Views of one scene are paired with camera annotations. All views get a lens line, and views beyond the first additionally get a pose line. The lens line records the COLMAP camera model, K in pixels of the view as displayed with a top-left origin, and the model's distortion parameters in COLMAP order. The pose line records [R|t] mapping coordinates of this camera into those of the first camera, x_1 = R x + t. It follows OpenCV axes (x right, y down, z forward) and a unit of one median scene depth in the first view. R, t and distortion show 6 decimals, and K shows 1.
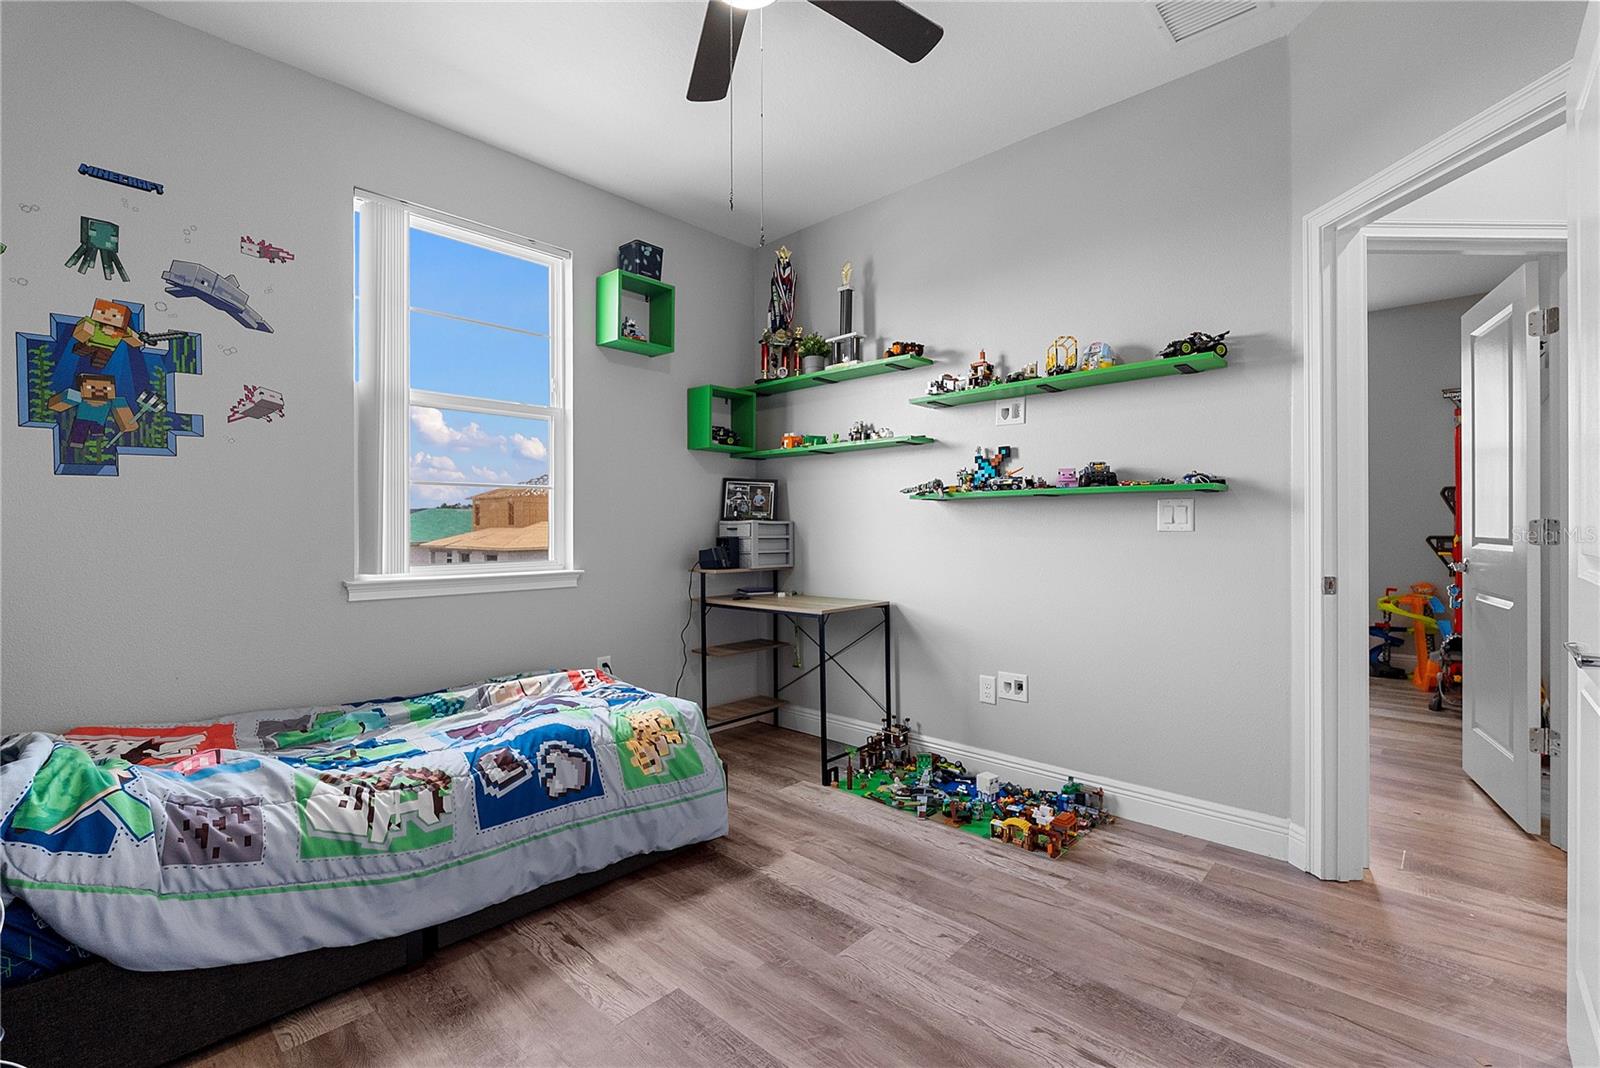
lens RADIAL K [[715.7, 0, 803.7], [0, 715.7, 532.3], [0, 0, 1]] dist [-0.002825, -0.000989]
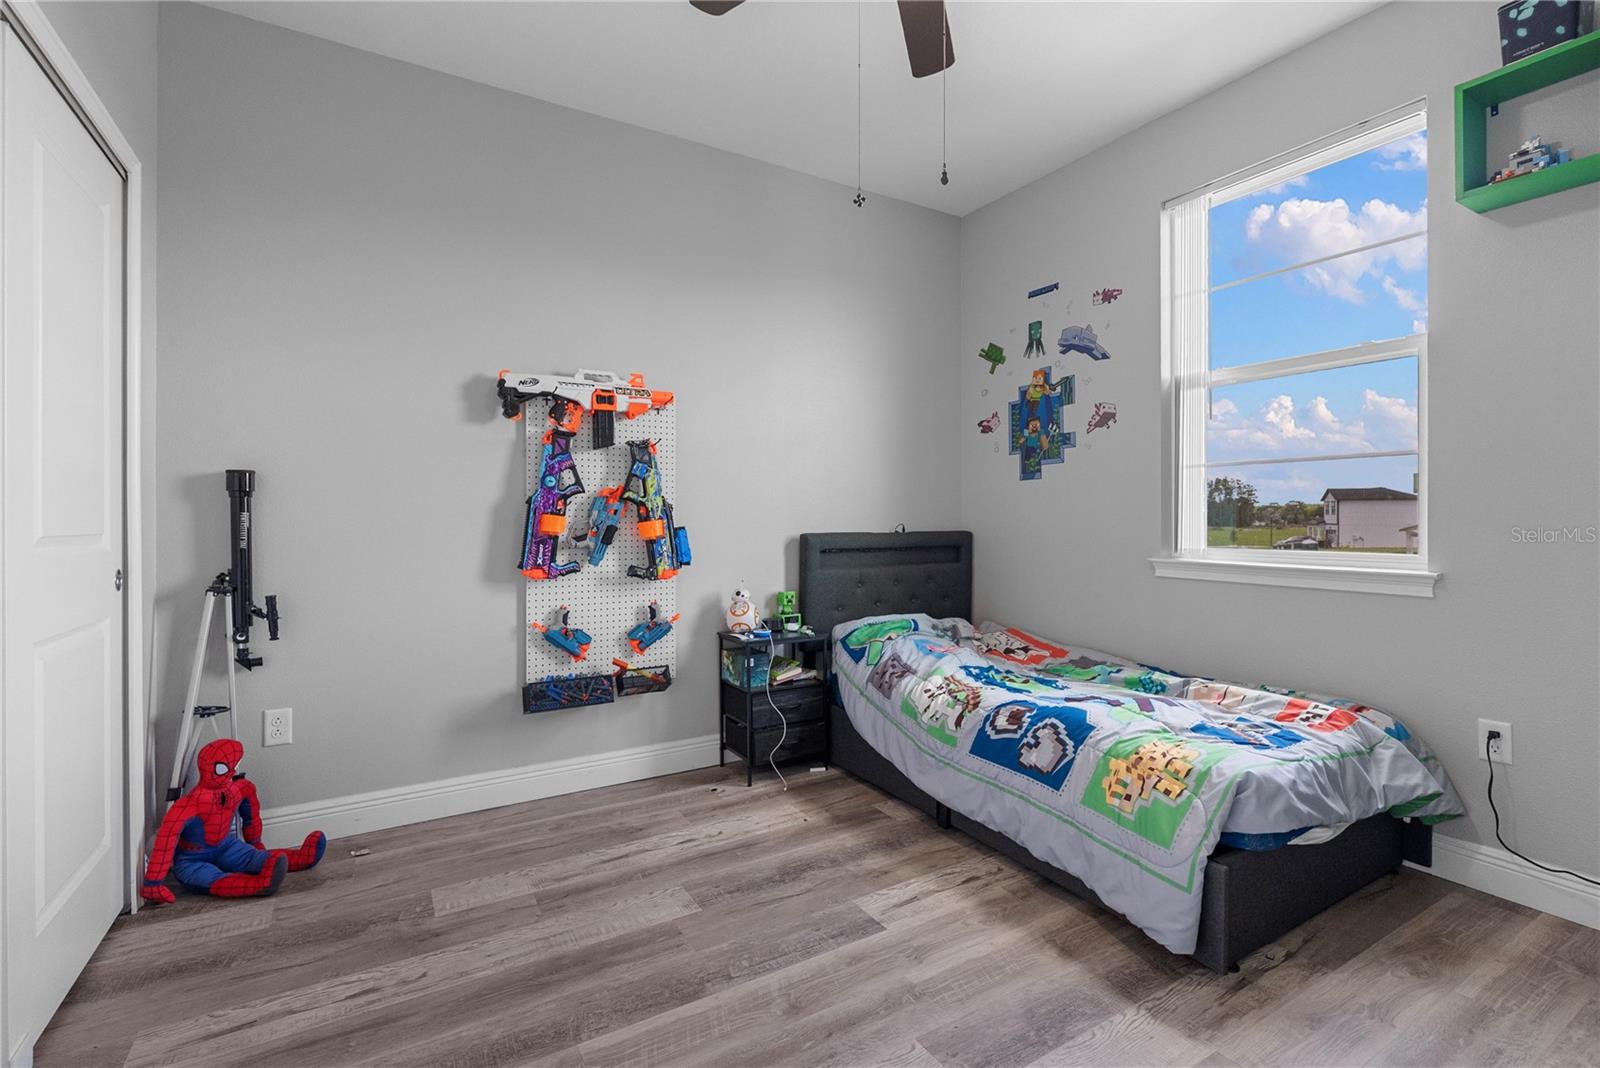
lens RADIAL K [[715.7, 0, 801.7], [0, 715.7, 521.1], [0, 0, 1]] dist [-0.002825, -0.000989]
pose [[-0.282793, 0.010549, -0.959123, 0.716065], [-0.001550, 0.999933, 0.011455, -0.001947], [0.959180, 0.004726, -0.282758, 0.930530]]
